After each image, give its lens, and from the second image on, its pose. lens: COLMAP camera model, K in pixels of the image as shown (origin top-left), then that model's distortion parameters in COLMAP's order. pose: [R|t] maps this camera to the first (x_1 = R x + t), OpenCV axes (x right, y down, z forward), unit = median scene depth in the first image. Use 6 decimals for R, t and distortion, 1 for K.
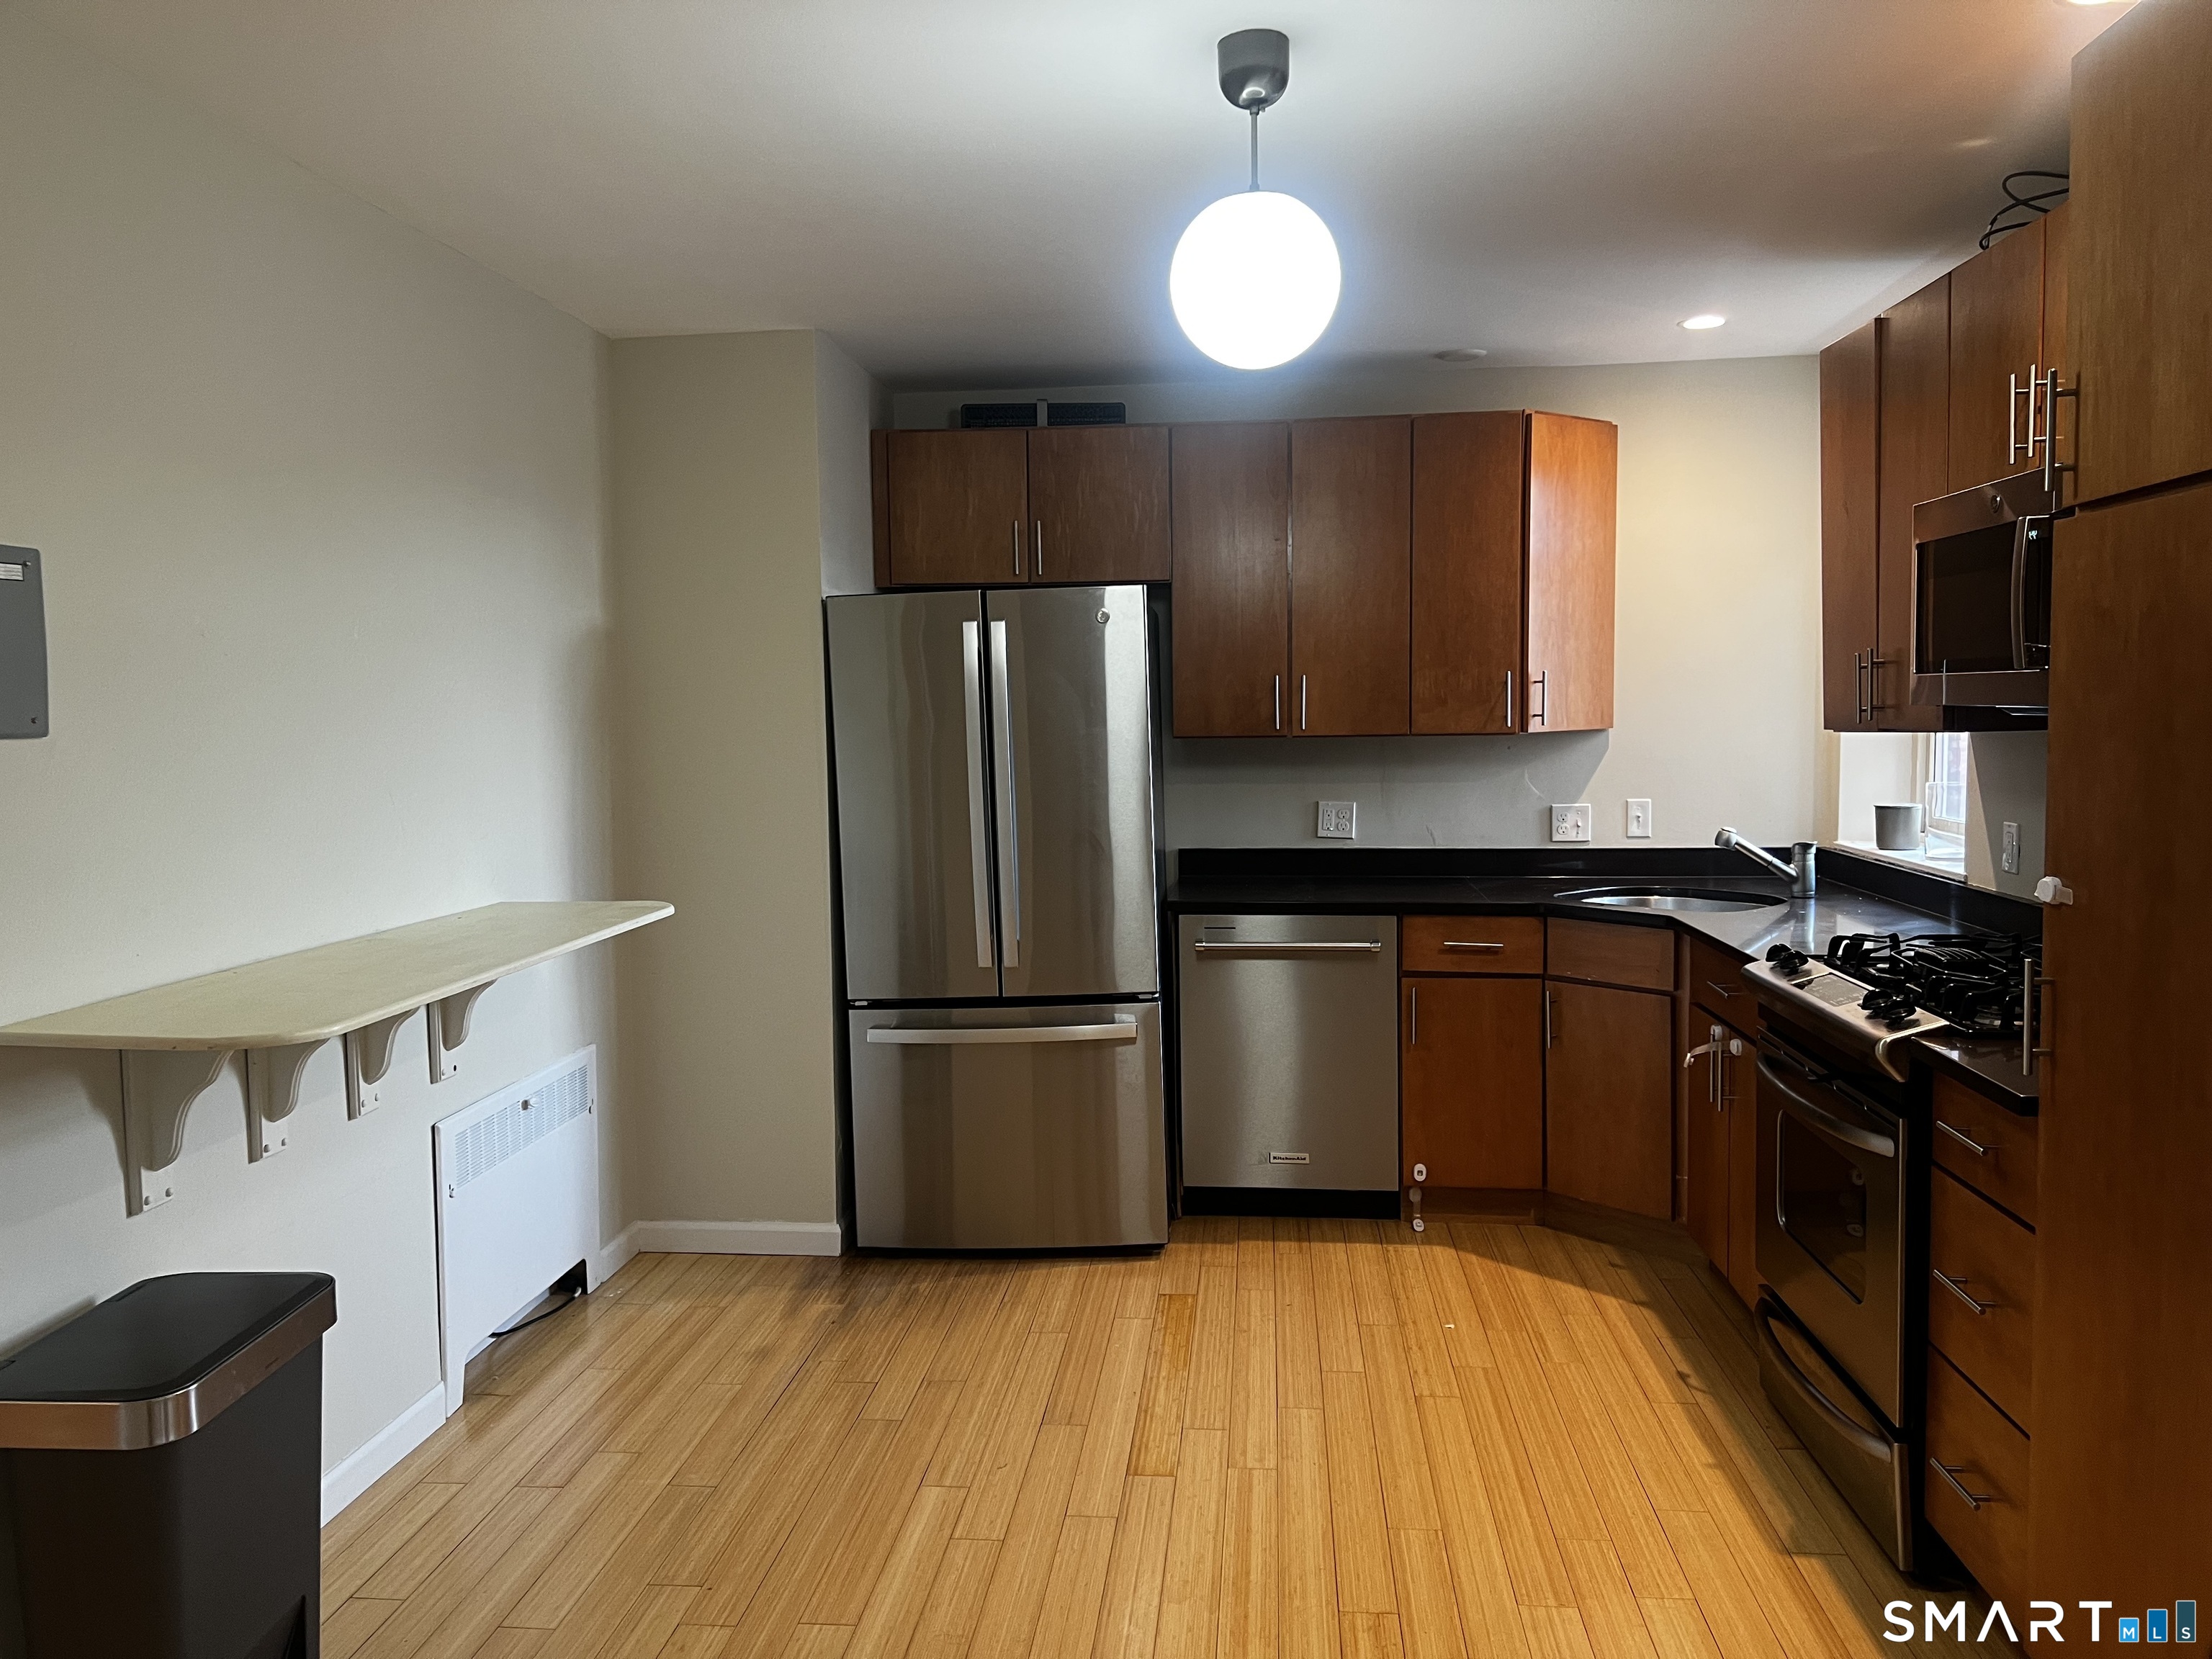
lens RADIAL K [[1658.1, 0, 1107.9], [0, 1658.1, 738.4], [0, 0, 1]] dist [0.085832, -0.112821]
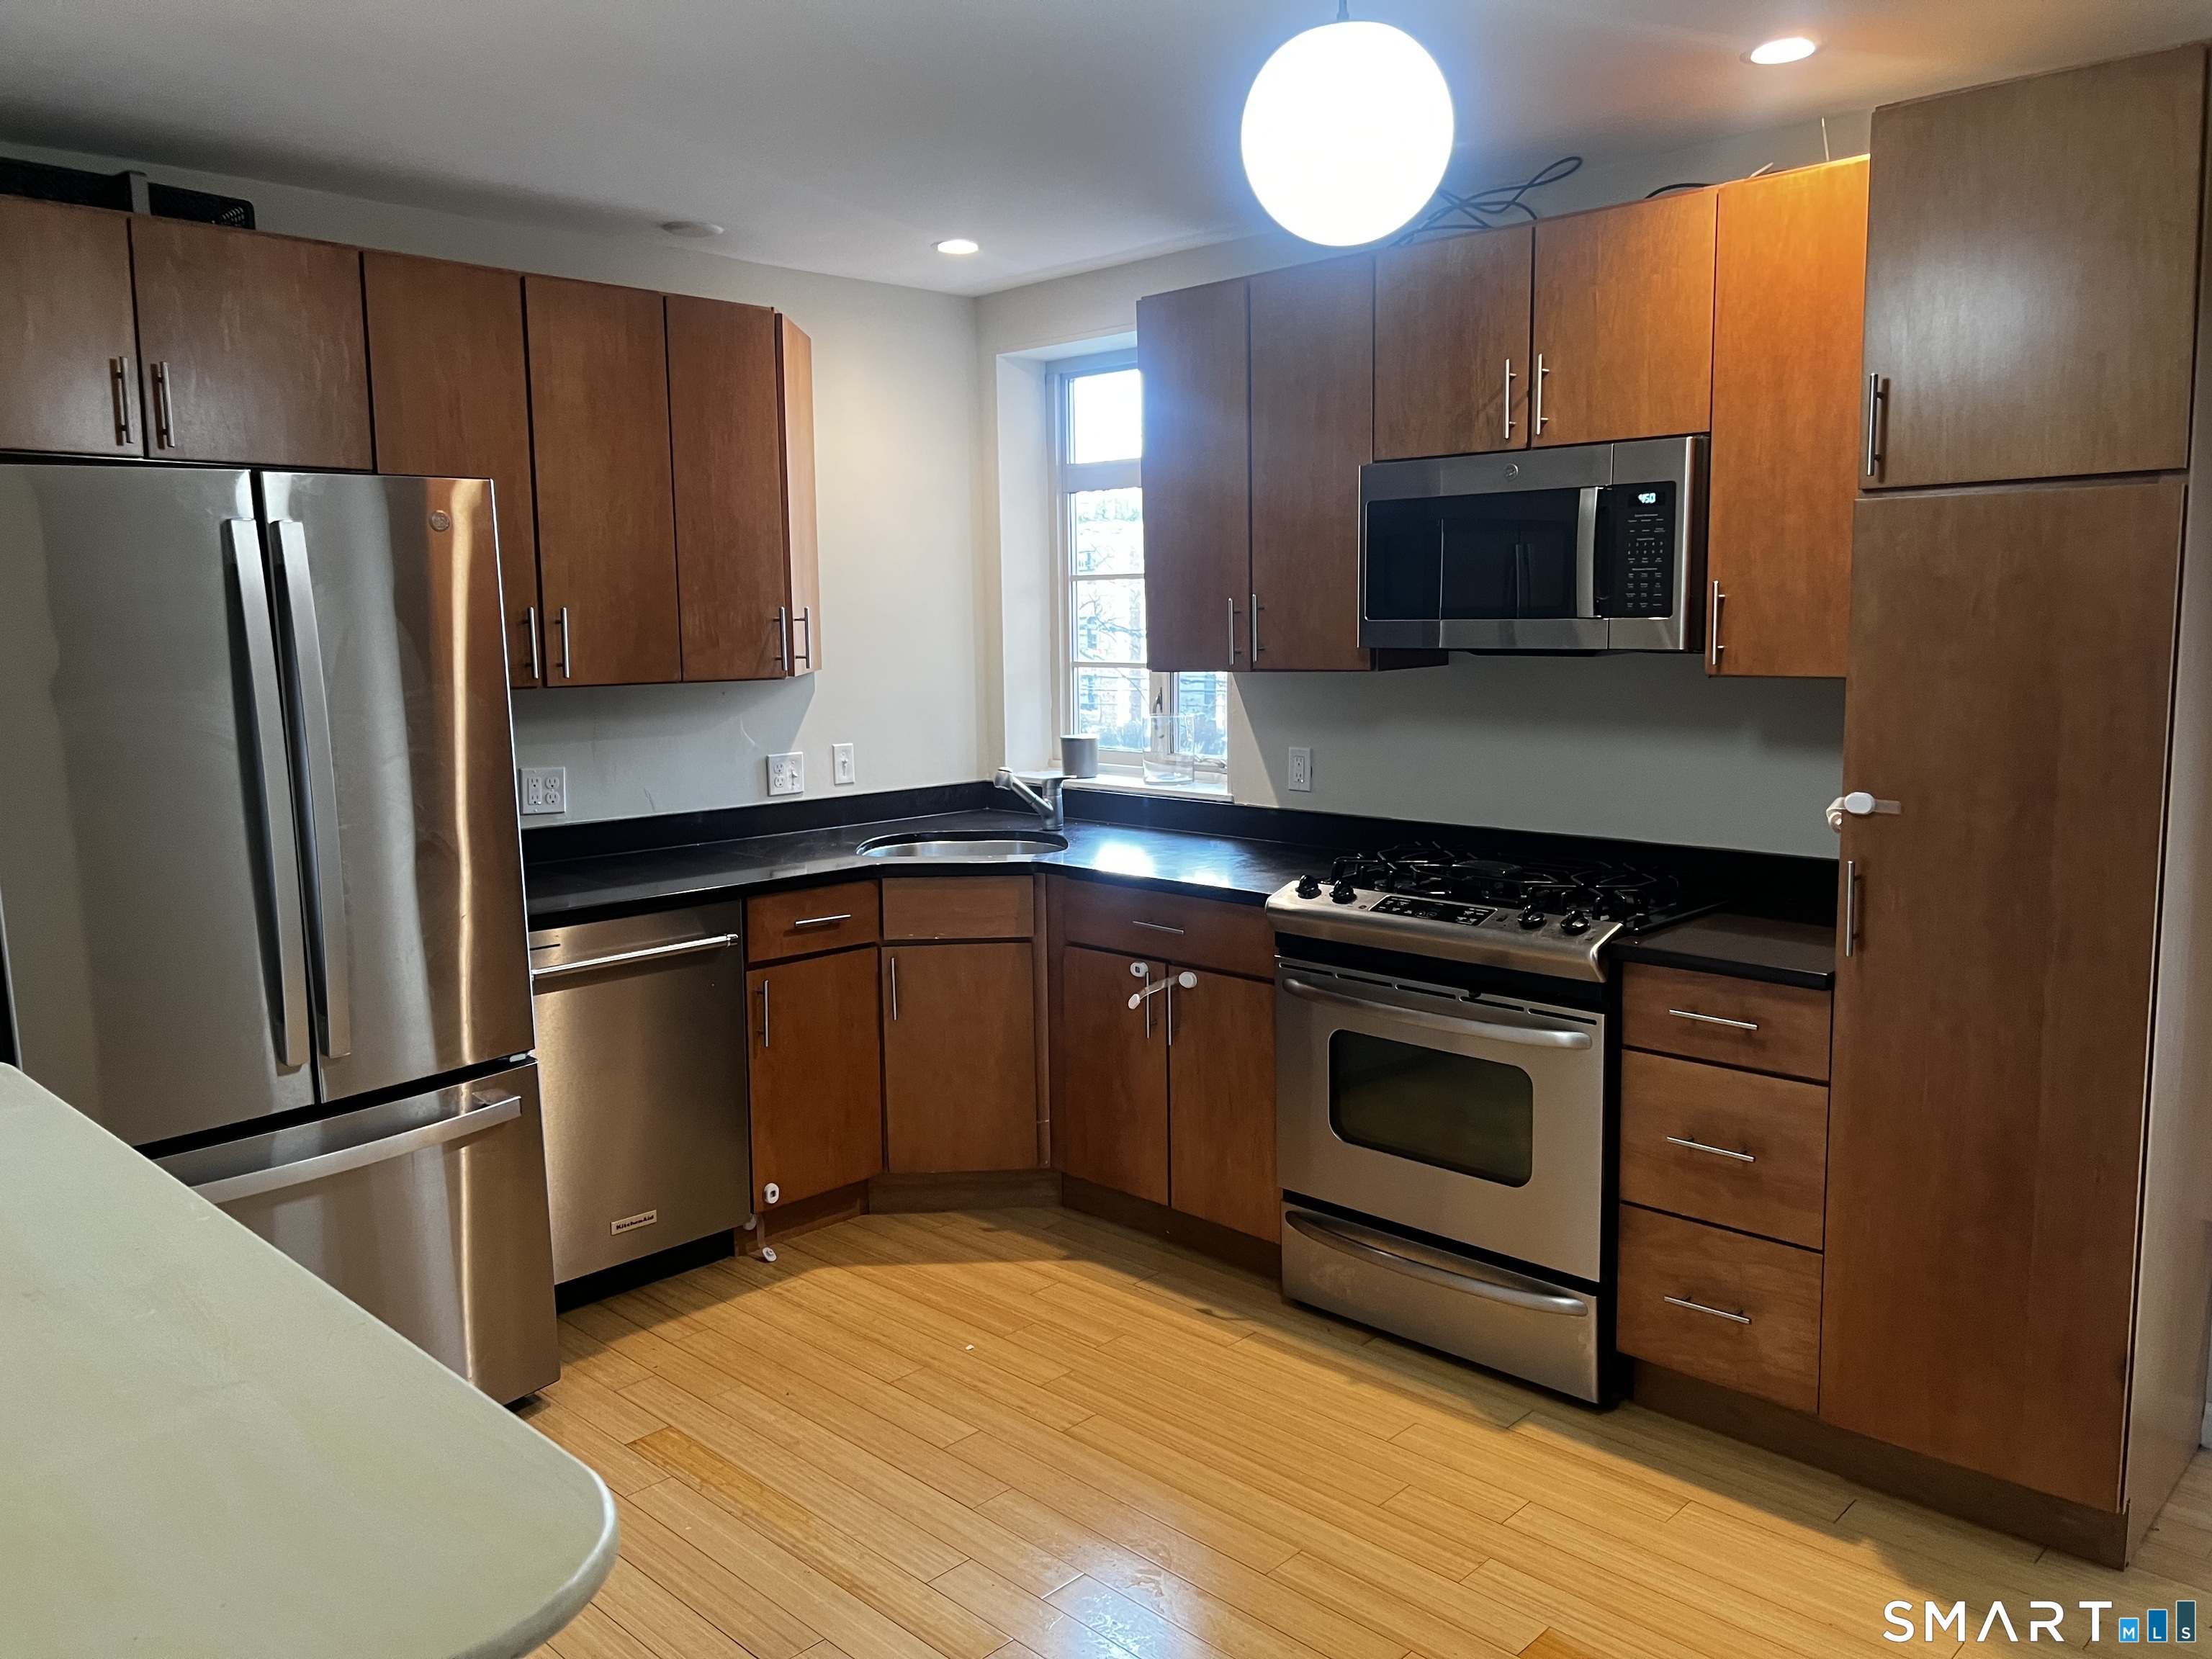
lens RADIAL K [[1658.1, 0, 1107.9], [0, 1658.1, 738.4], [0, 0, 1]] dist [0.085832, -0.112821]
pose [[0.619167, -0.051769, 0.783551, -0.371018], [0.017265, 0.998481, 0.052327, -0.015121], [-0.785070, -0.018871, 0.619120, 0.342920]]
